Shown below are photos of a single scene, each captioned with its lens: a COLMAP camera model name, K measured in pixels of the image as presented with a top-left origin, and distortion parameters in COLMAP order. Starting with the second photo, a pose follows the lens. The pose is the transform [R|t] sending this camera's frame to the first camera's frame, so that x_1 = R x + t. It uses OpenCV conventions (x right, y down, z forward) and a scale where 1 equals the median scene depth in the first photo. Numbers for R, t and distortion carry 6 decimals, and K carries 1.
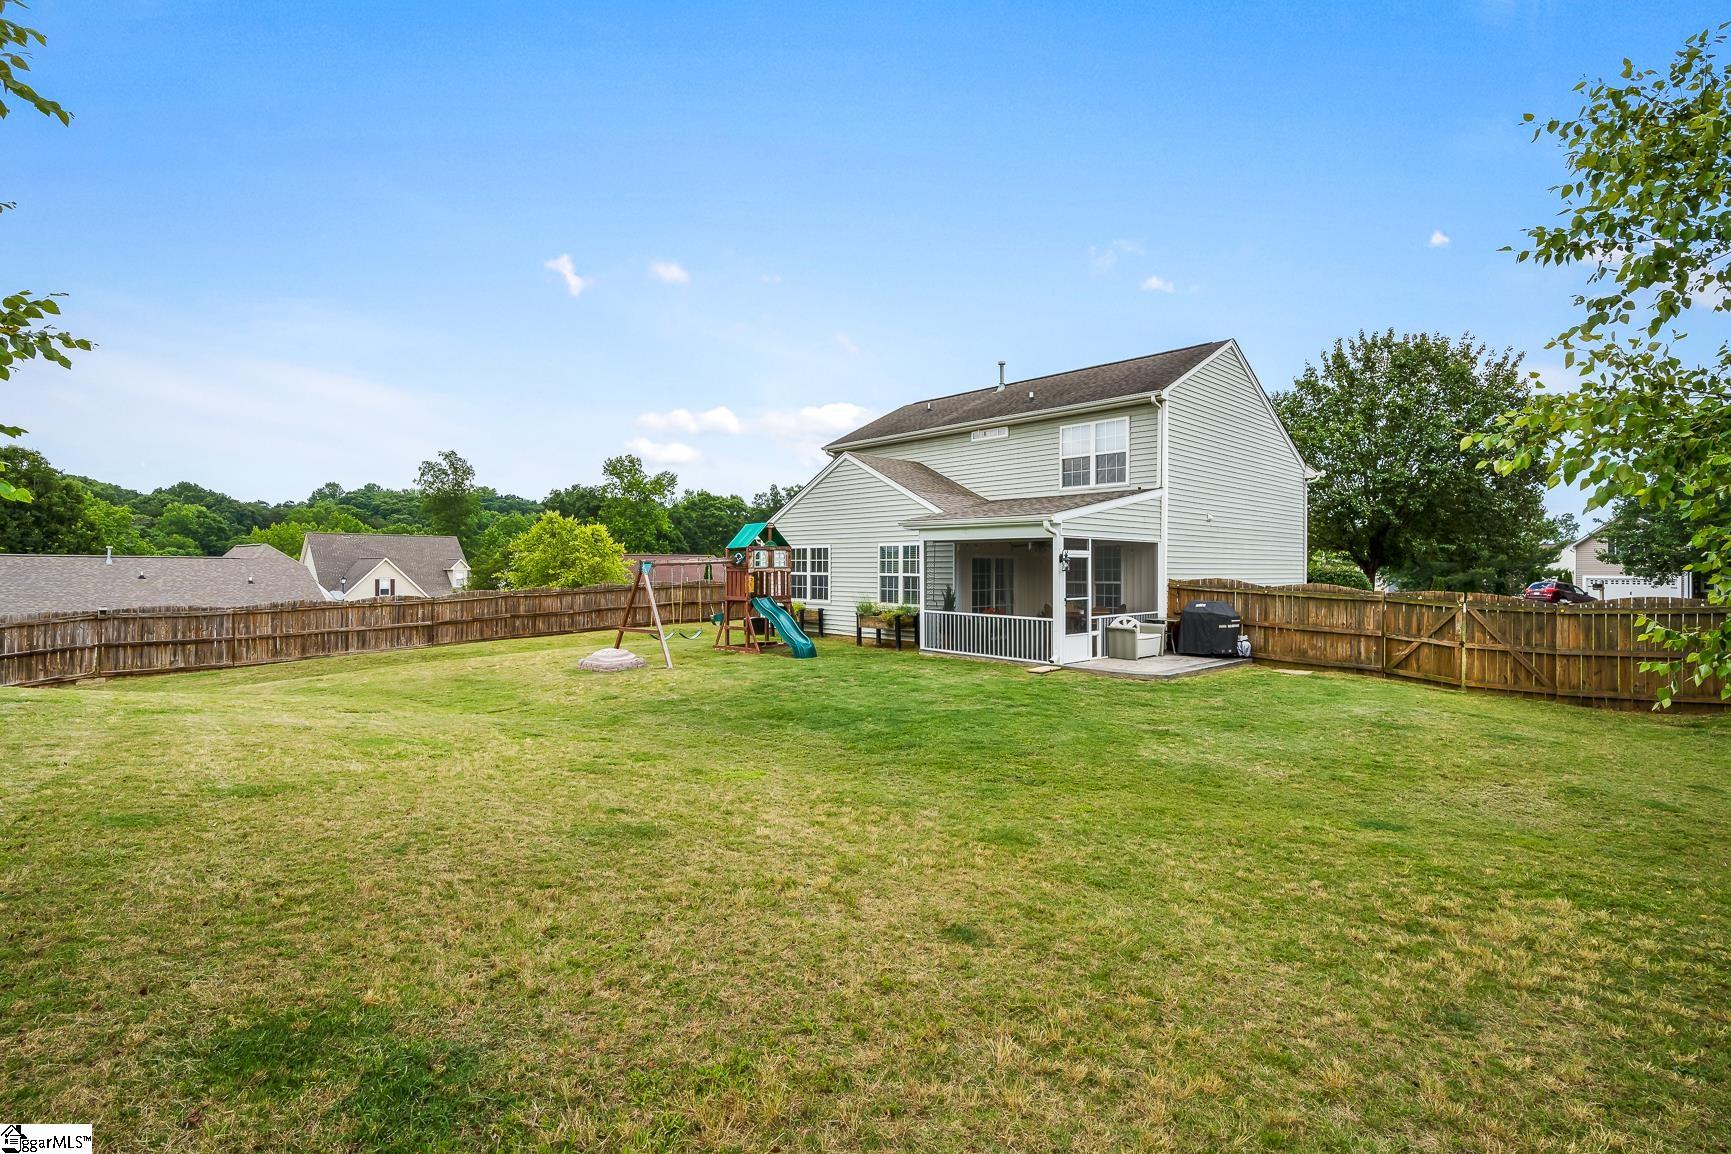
lens RADIAL K [[778.8, 0, 861.8], [0, 778.8, 589.7], [0, 0, 1]] dist [-0.013070, 0.003350]
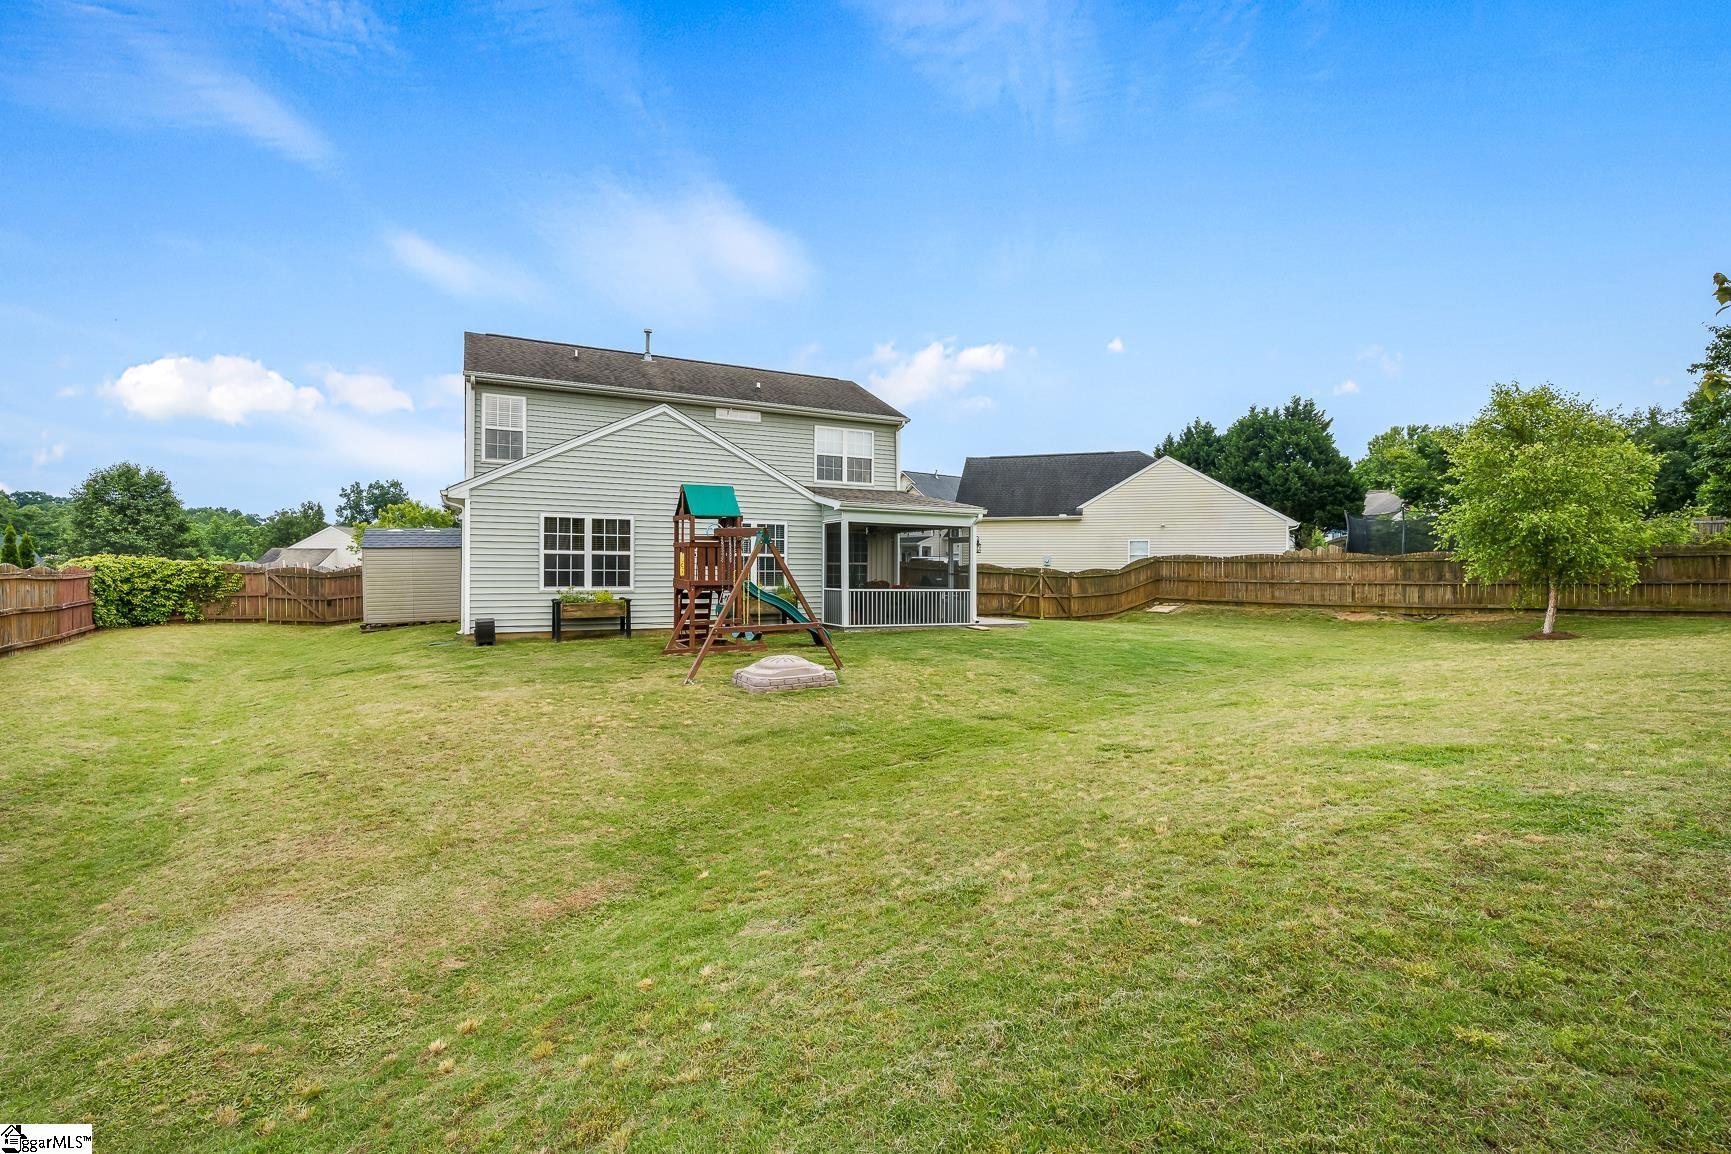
lens RADIAL K [[778.8, 0, 860.7], [0, 778.8, 561.5], [0, 0, 1]] dist [-0.013070, 0.003350]
pose [[0.281394, -0.005783, 0.959575, -0.733211], [0.003872, 0.999981, 0.004891, -0.015116], [-0.959585, 0.002339, 0.281411, 0.553214]]
